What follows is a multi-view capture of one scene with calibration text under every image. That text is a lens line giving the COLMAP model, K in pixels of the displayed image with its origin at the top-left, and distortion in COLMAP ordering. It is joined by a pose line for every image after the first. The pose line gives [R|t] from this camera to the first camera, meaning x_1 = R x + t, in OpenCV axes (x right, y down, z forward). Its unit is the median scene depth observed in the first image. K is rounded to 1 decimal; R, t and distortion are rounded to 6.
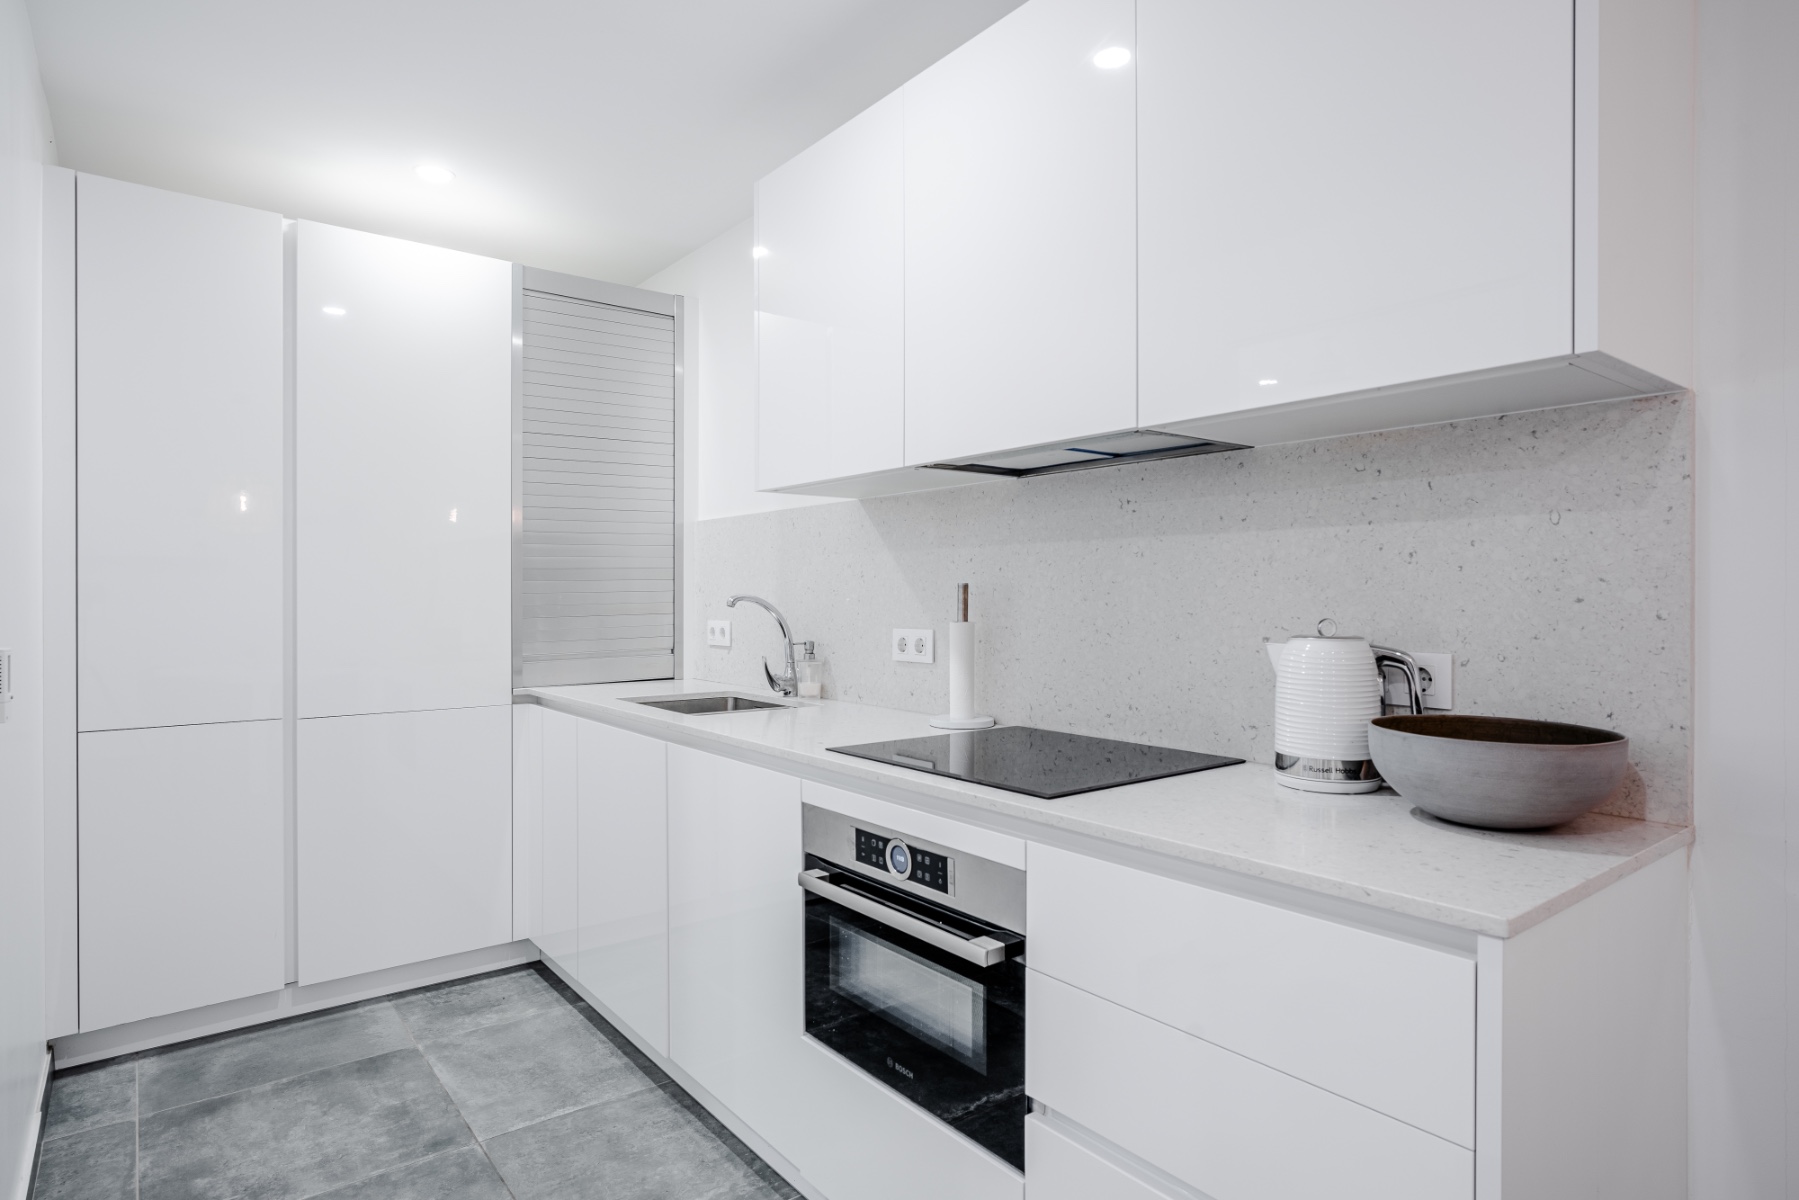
lens RADIAL K [[989.6, 0, 899.5], [0, 989.6, 600.0], [0, 0, 1]] dist [0.000848, 0.000165]
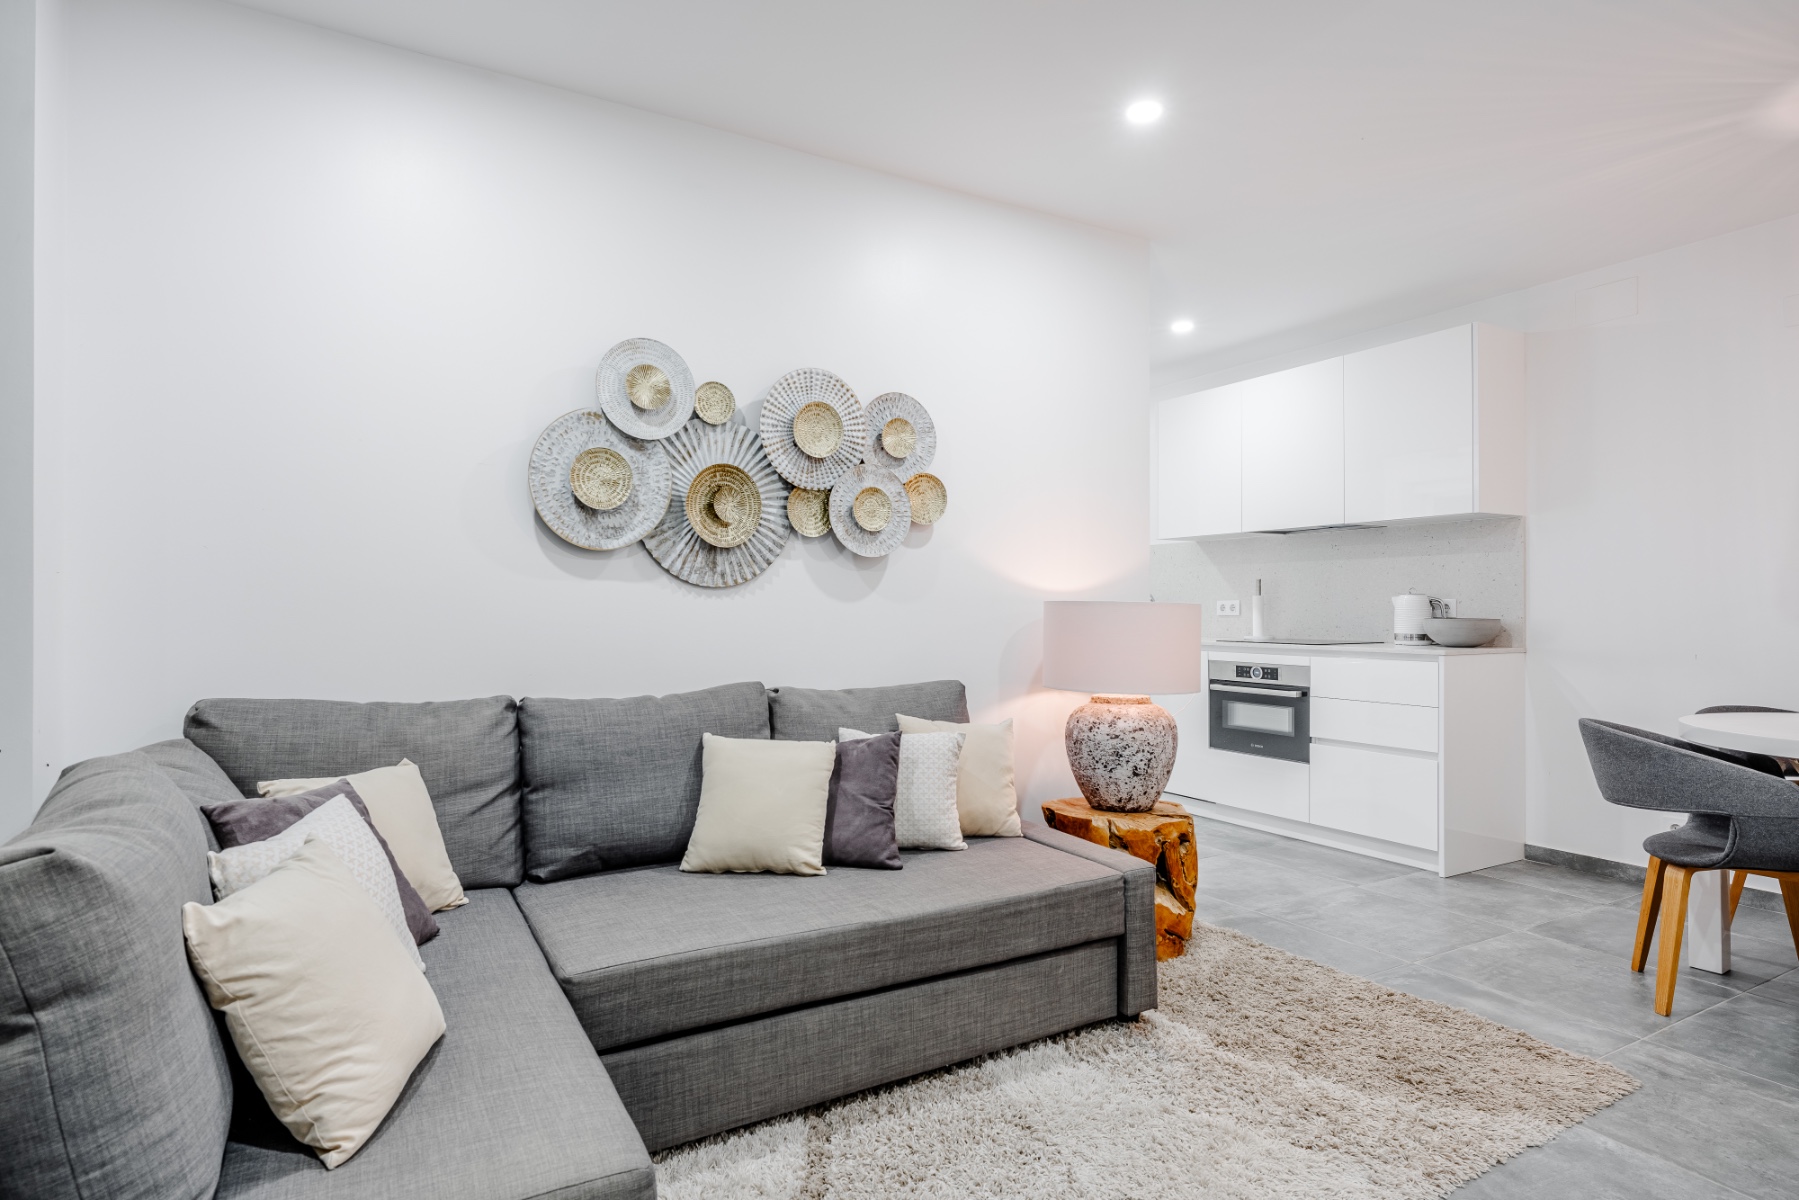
lens RADIAL K [[994.2, 0, 899.5], [0, 994.2, 600.0], [0, 0, 1]] dist [-0.002970, -0.000486]
pose [[0.989573, 0.001023, -0.144026, -0.663270], [-0.002523, 0.999944, -0.010233, 0.090870], [0.144007, 0.010490, 0.989521, -2.173255]]
